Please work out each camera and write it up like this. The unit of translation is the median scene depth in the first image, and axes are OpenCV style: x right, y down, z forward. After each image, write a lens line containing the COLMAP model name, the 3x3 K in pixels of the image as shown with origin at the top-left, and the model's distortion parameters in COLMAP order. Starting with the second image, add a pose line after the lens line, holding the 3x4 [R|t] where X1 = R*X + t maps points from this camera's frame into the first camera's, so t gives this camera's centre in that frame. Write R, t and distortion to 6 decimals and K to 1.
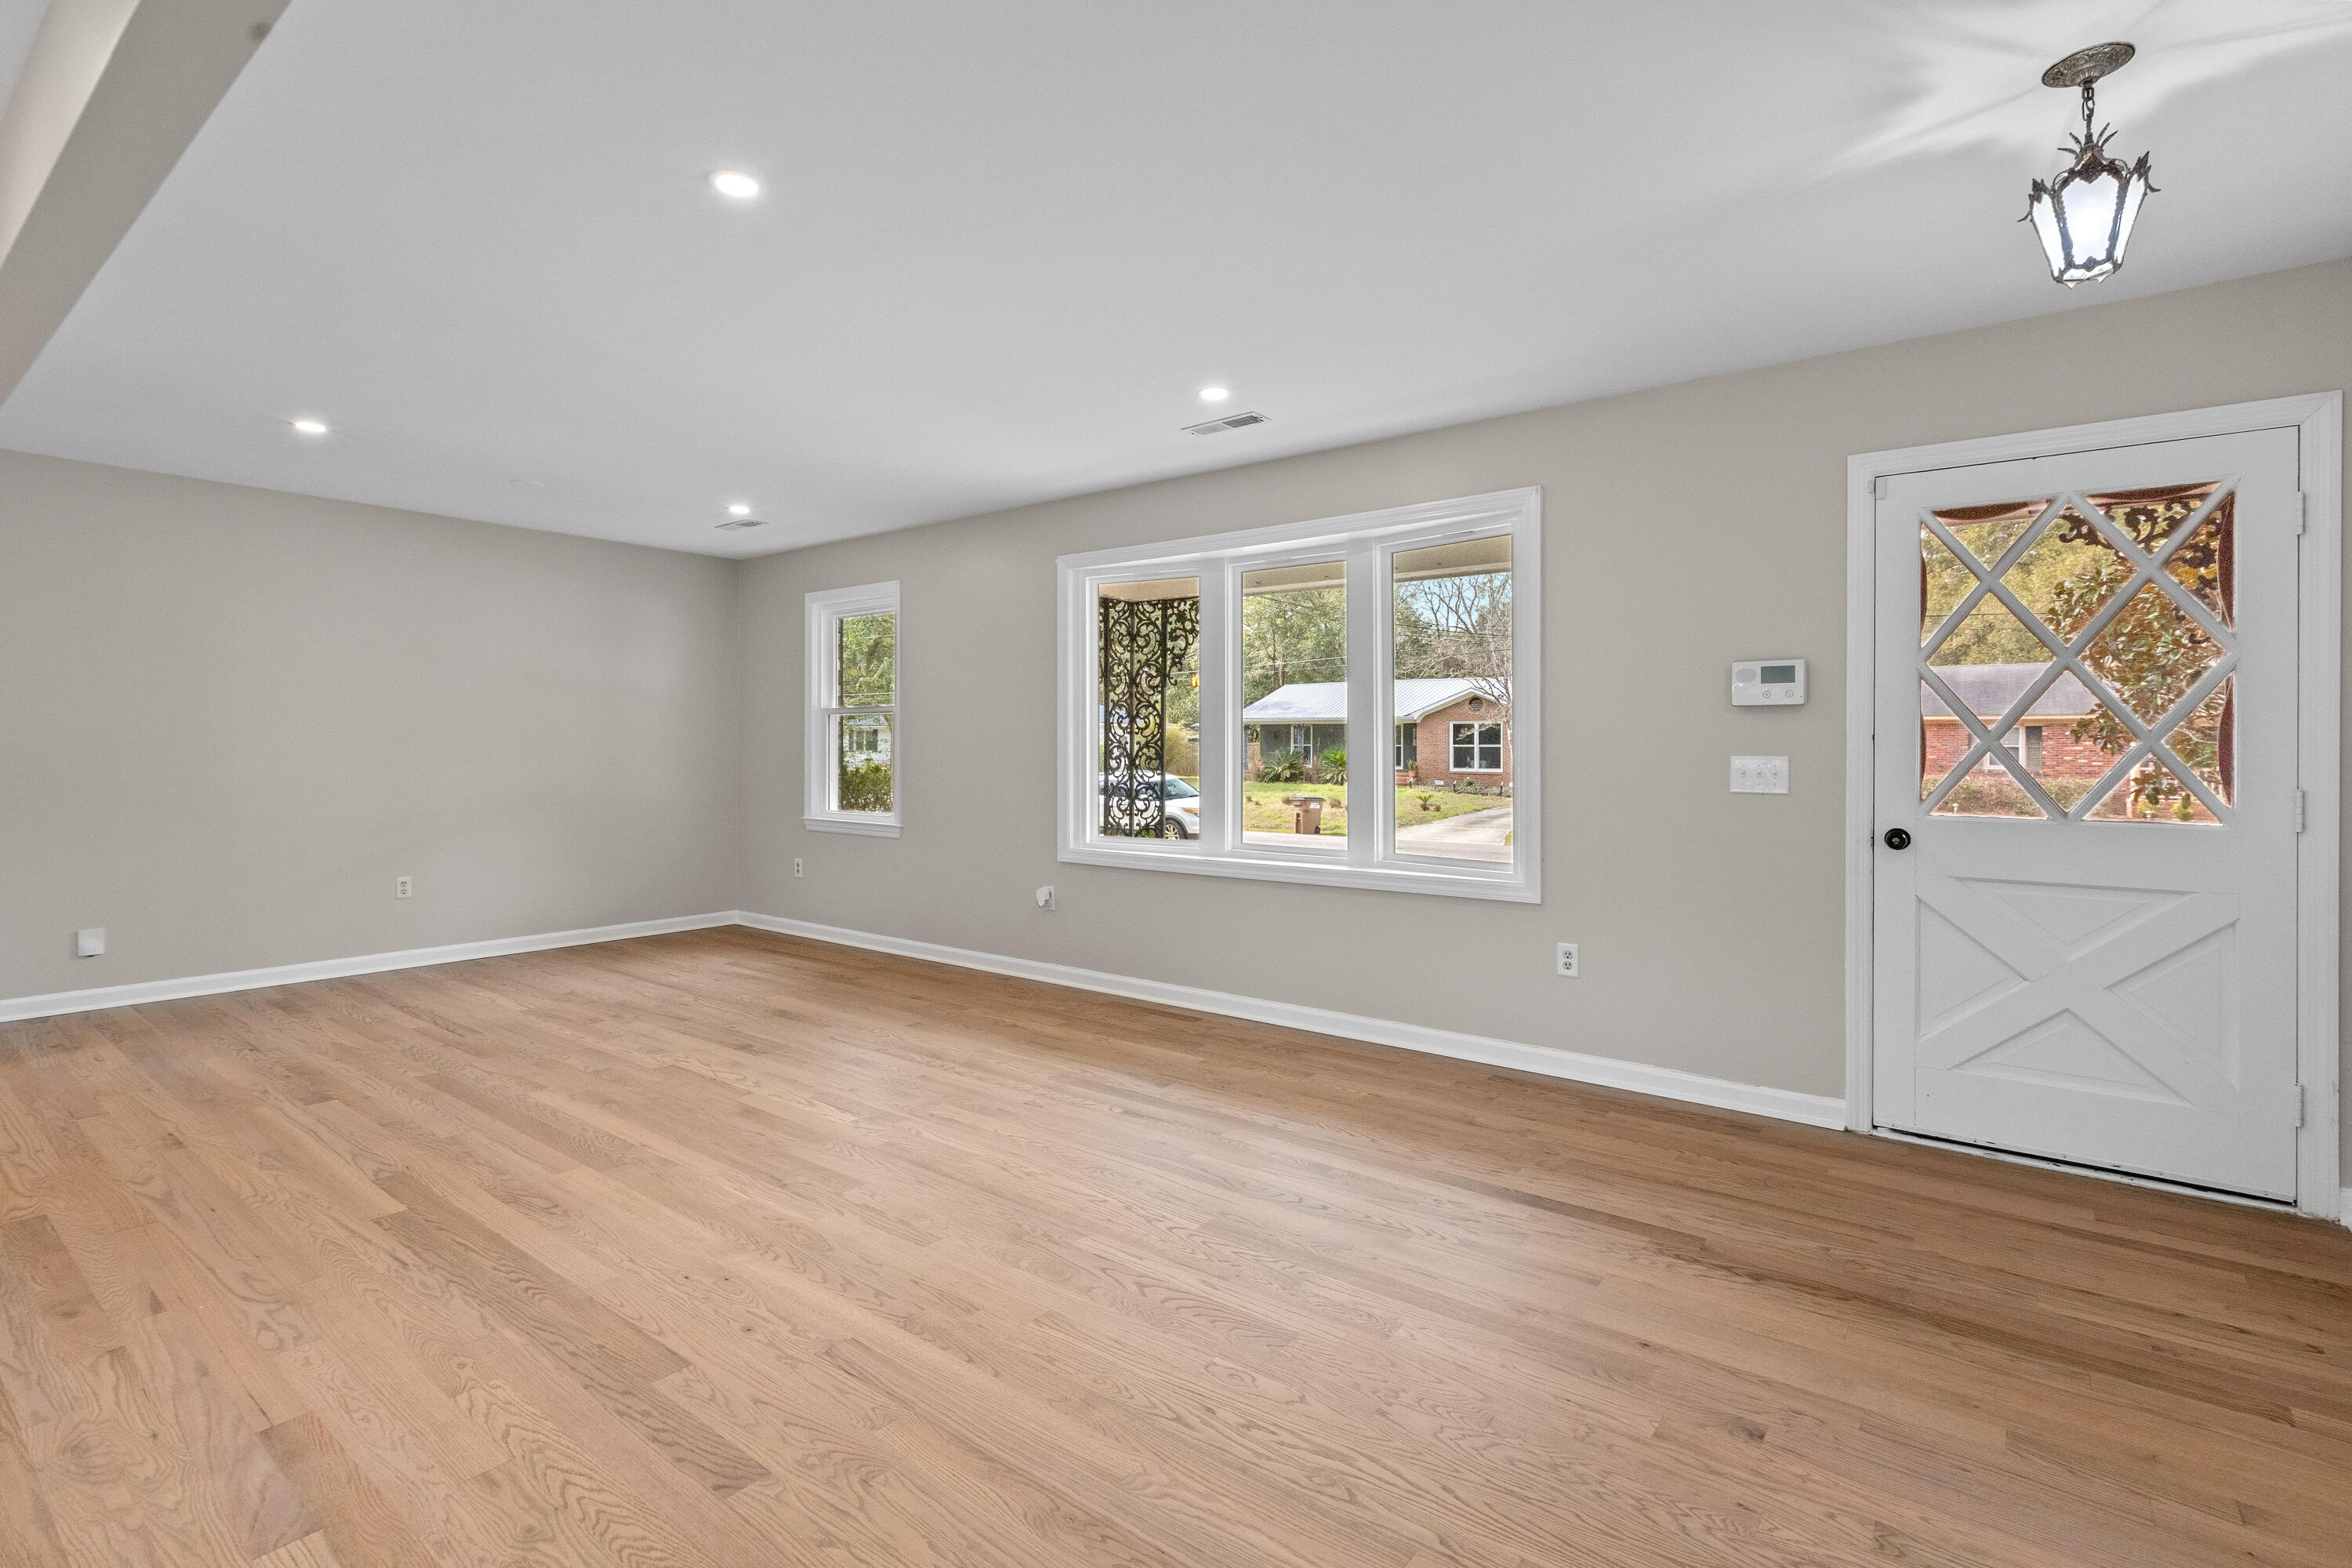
lens RADIAL K [[1098.6, 0, 1181.6], [0, 1098.6, 741.7], [0, 0, 1]] dist [0.002063, -0.000129]
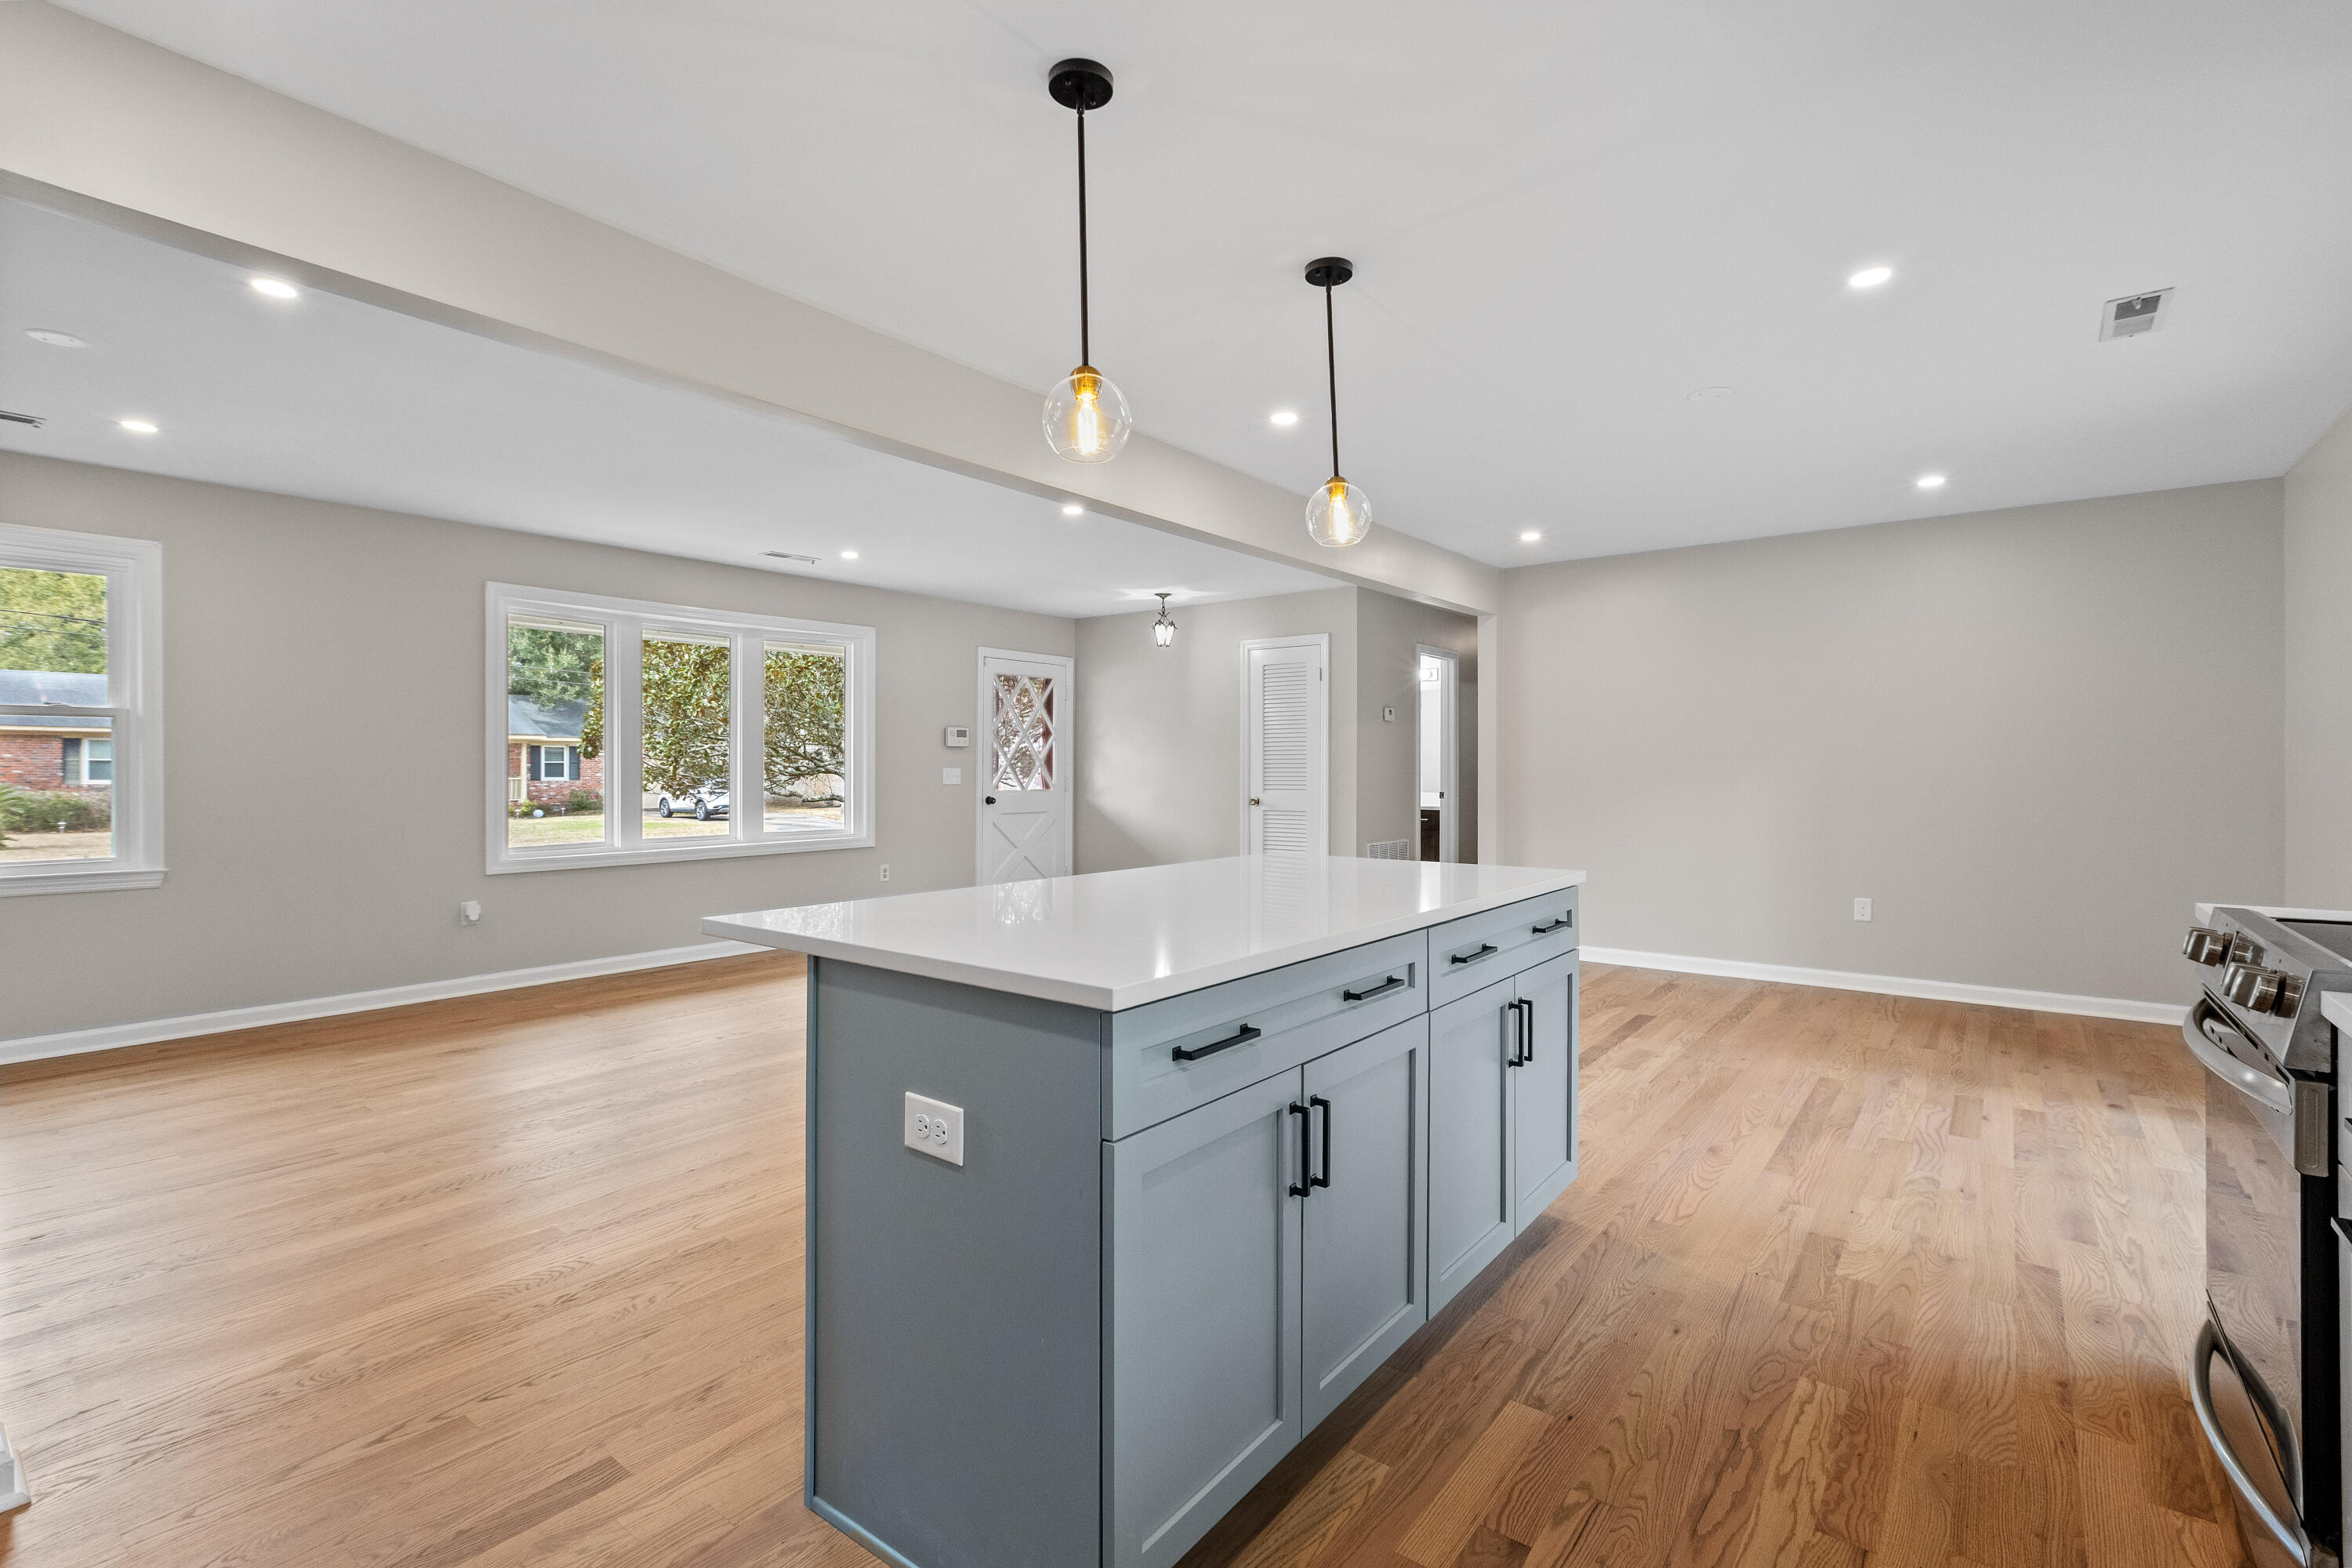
lens RADIAL K [[1076.3, 0, 1177.2], [0, 1076.3, 765.0], [0, 0, 1]] dist [-0.000187, -0.000481]
pose [[0.000115, -0.001631, 0.999999, -0.977588], [-0.007424, 0.999971, 0.001632, -0.000683], [-0.999972, -0.007424, 0.000103, 0.298626]]
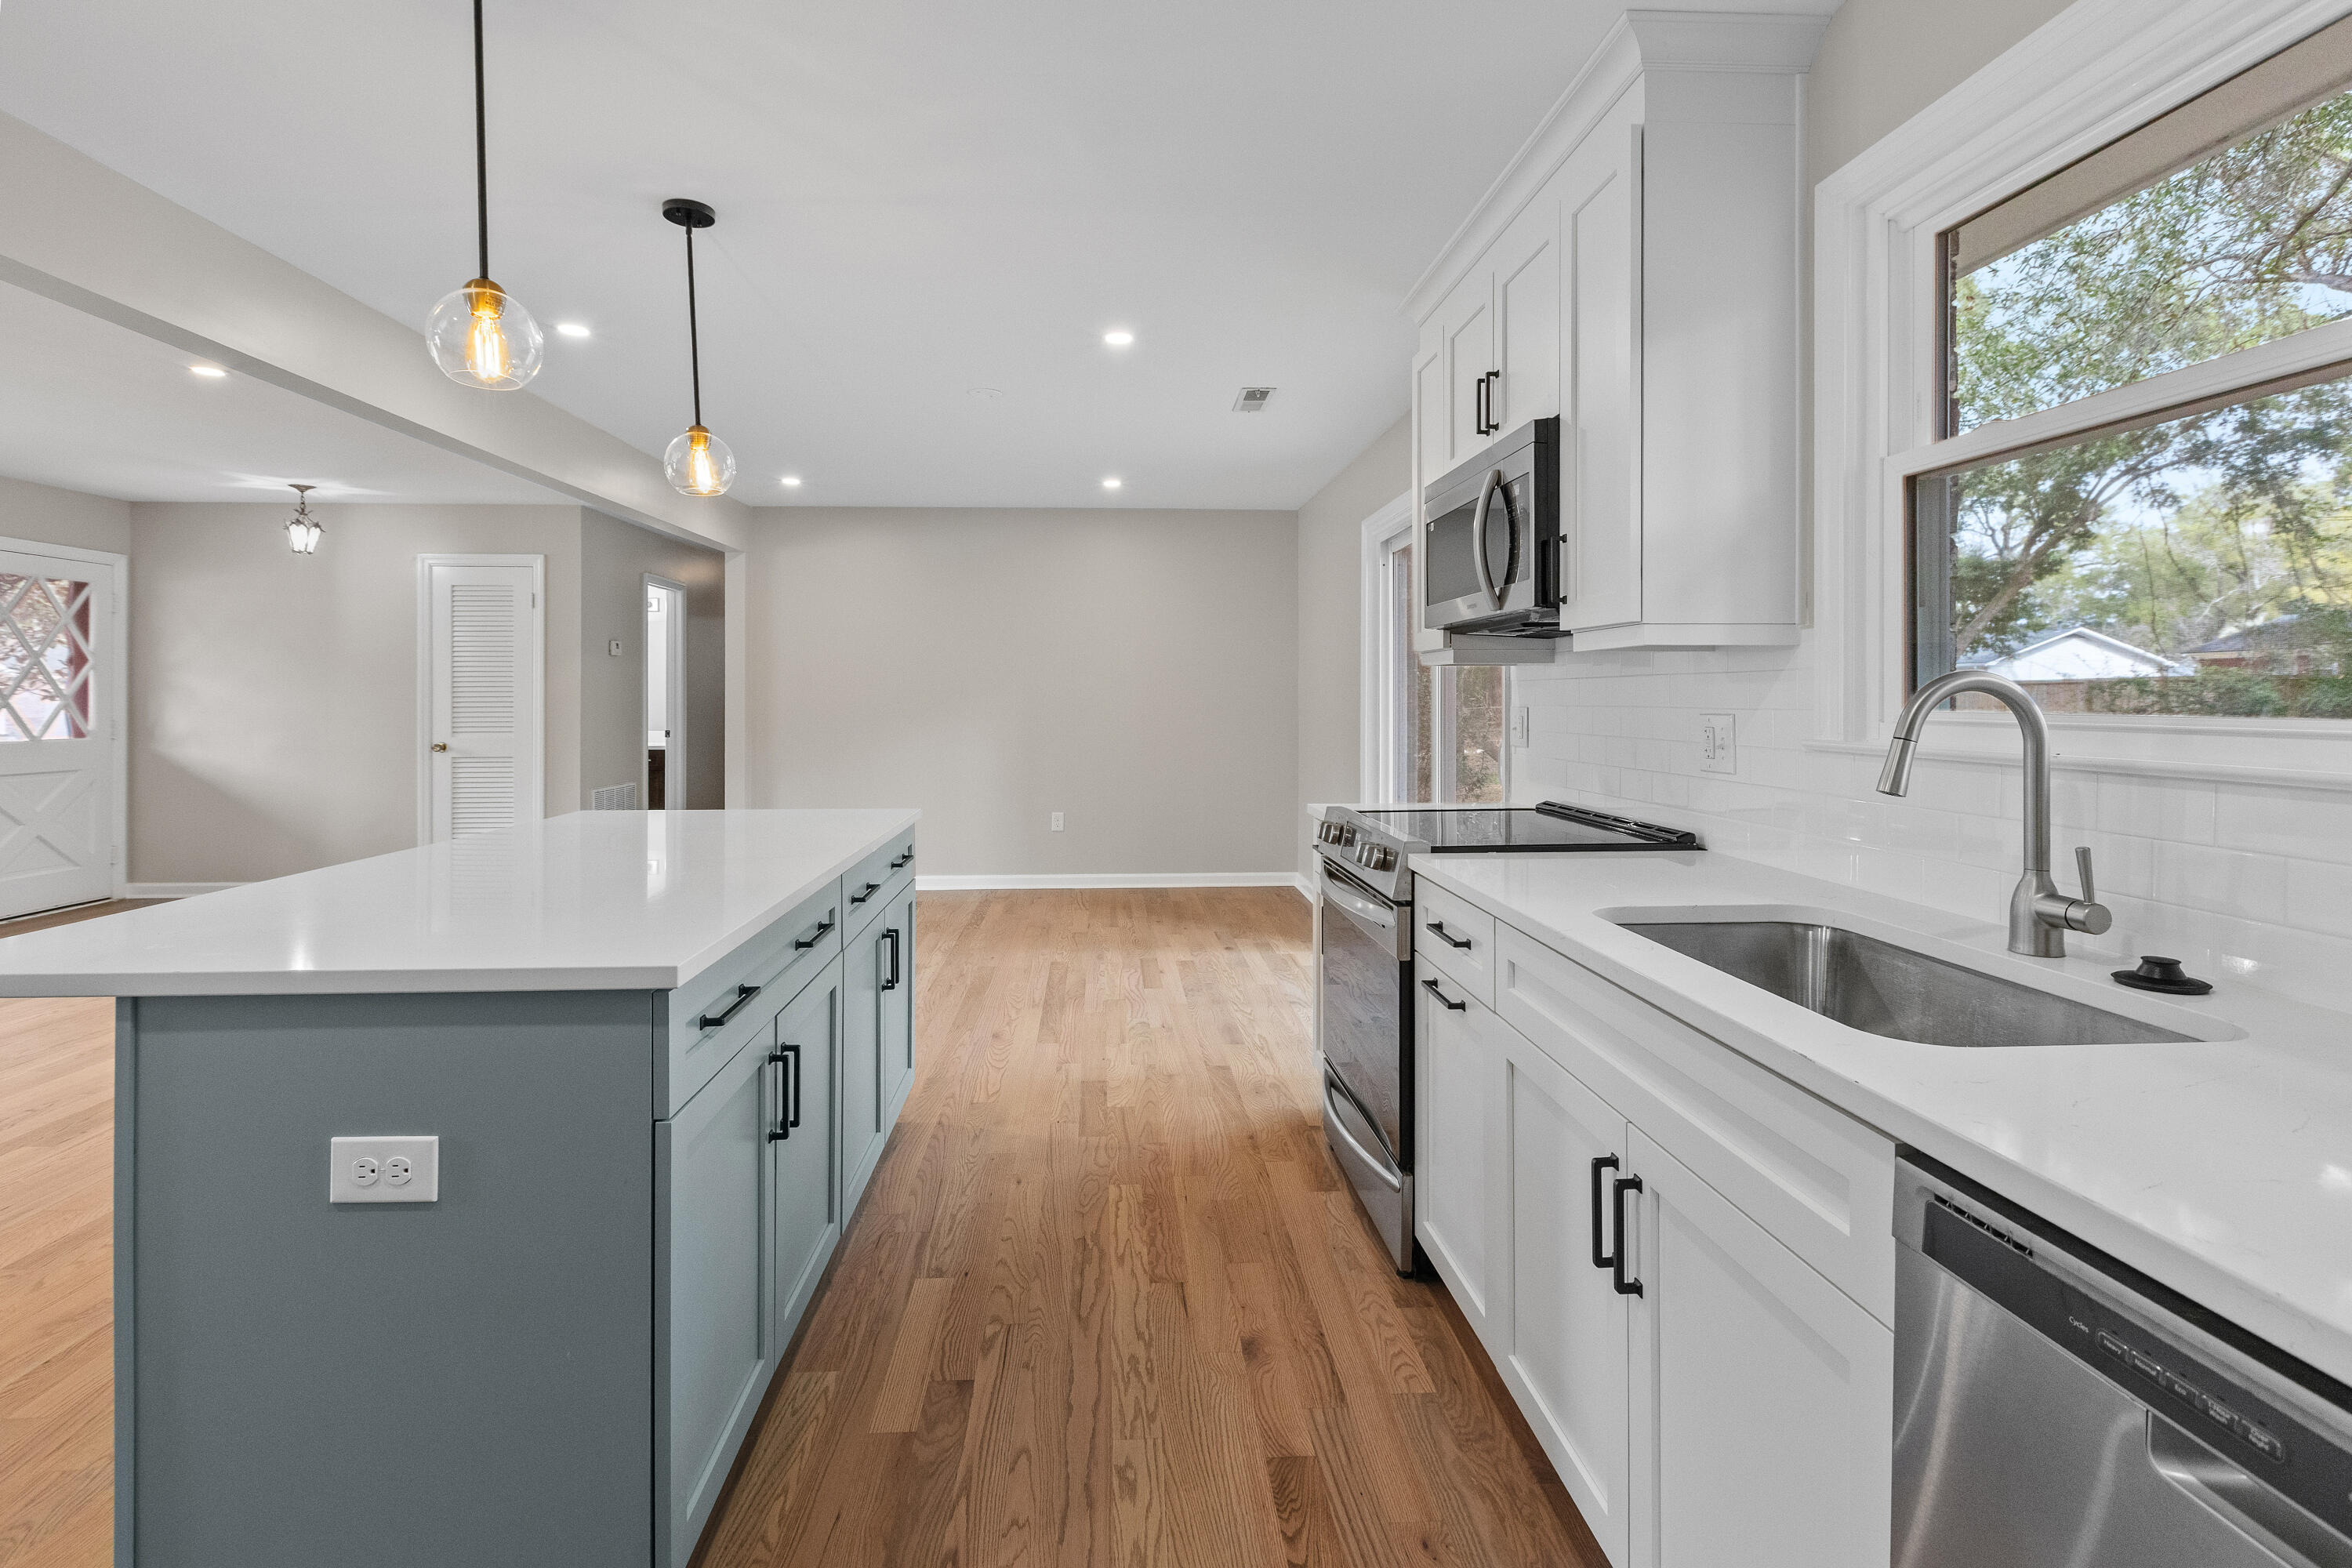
lens RADIAL K [[1089.9, 0, 1168.7], [0, 1089.9, 702.6], [0, 0, 1]] dist [-0.000020, -0.000188]
pose [[-0.660513, -0.007521, 0.750777, -0.991001], [-0.007974, 0.999964, 0.003003, -0.009484], [-0.750772, -0.004003, -0.660549, 0.378115]]
